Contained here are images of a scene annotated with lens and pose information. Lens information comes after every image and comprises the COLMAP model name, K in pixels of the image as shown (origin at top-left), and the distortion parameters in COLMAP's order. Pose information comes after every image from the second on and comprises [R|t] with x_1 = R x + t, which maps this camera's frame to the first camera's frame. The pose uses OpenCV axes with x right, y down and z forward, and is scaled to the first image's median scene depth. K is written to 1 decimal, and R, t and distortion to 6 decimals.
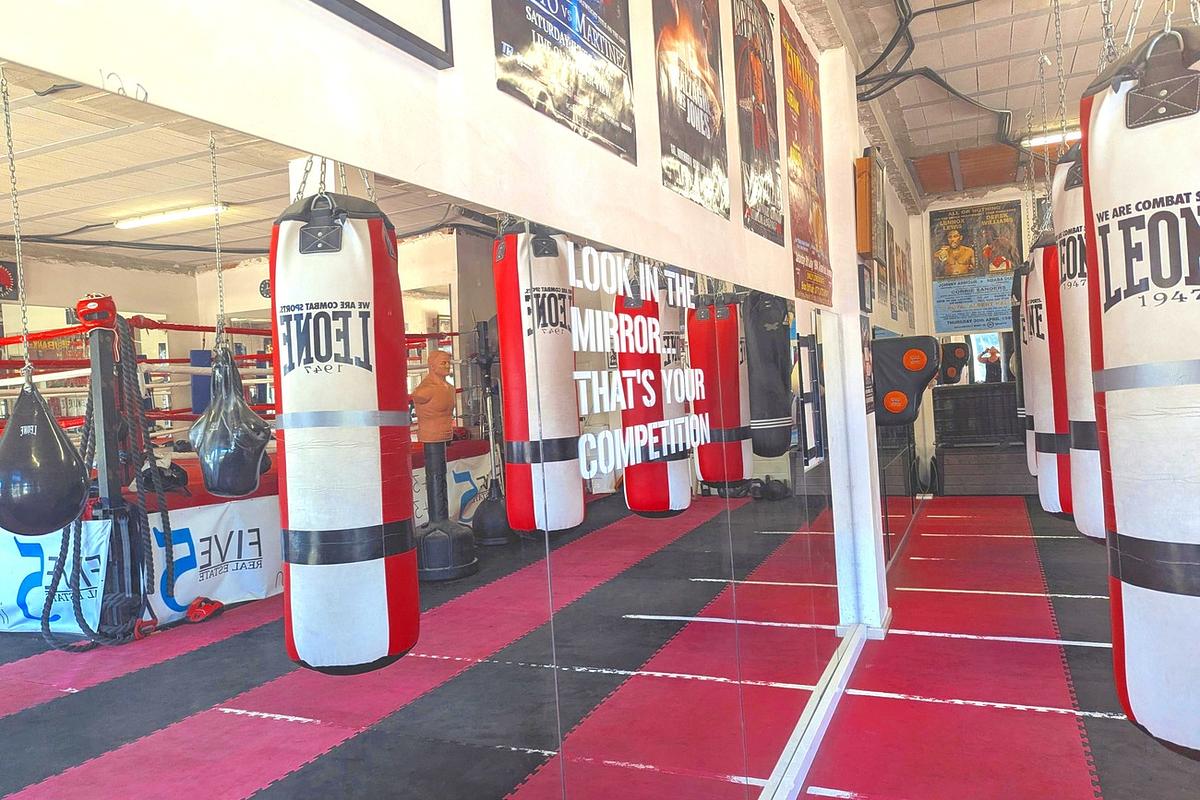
lens RADIAL K [[855.6, 0, 596.6], [0, 855.6, 388.2], [0, 0, 1]] dist [0.066698, -0.060011]
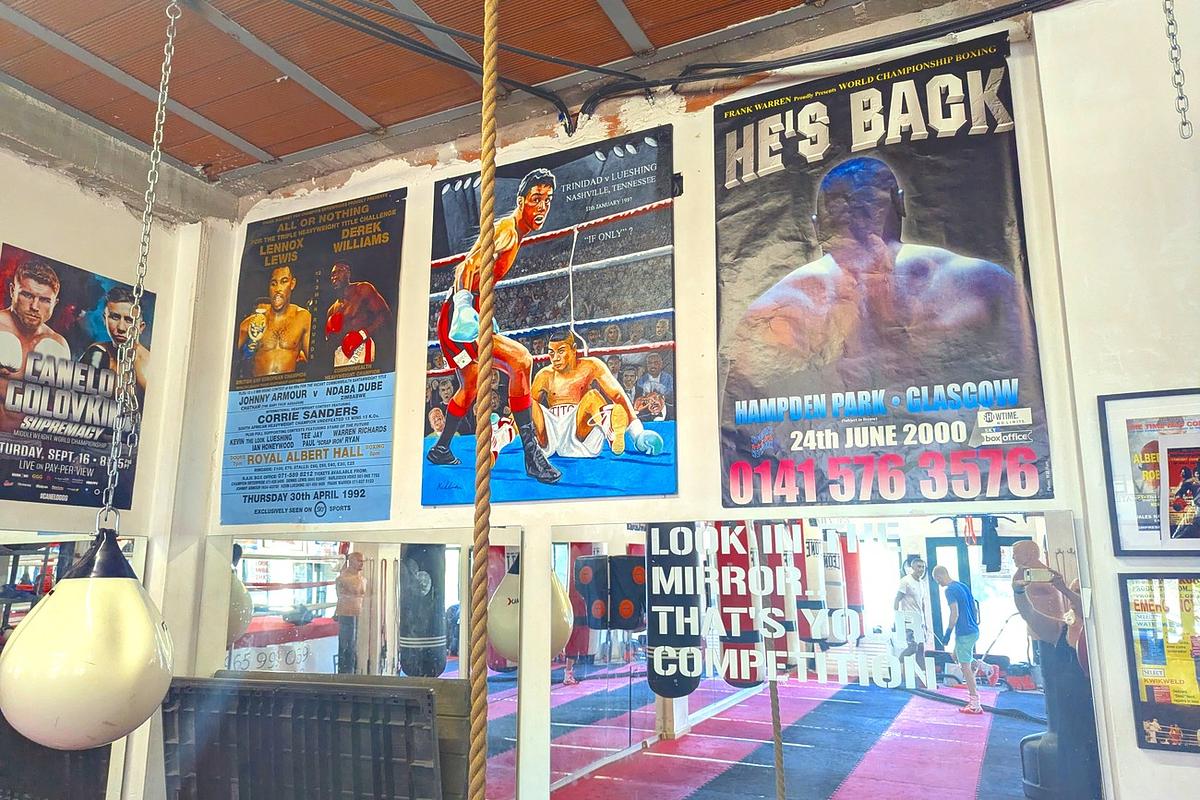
lens RADIAL K [[839.9, 0, 599.9], [0, 839.9, 407.5], [0, 0, 1]] dist [0.056948, -0.056185]
pose [[0.997225, 0.061760, -0.041569, 1.316248], [-0.068680, 0.978679, -0.193575, -0.122850], [0.028728, 0.195893, 0.980204, 1.448823]]
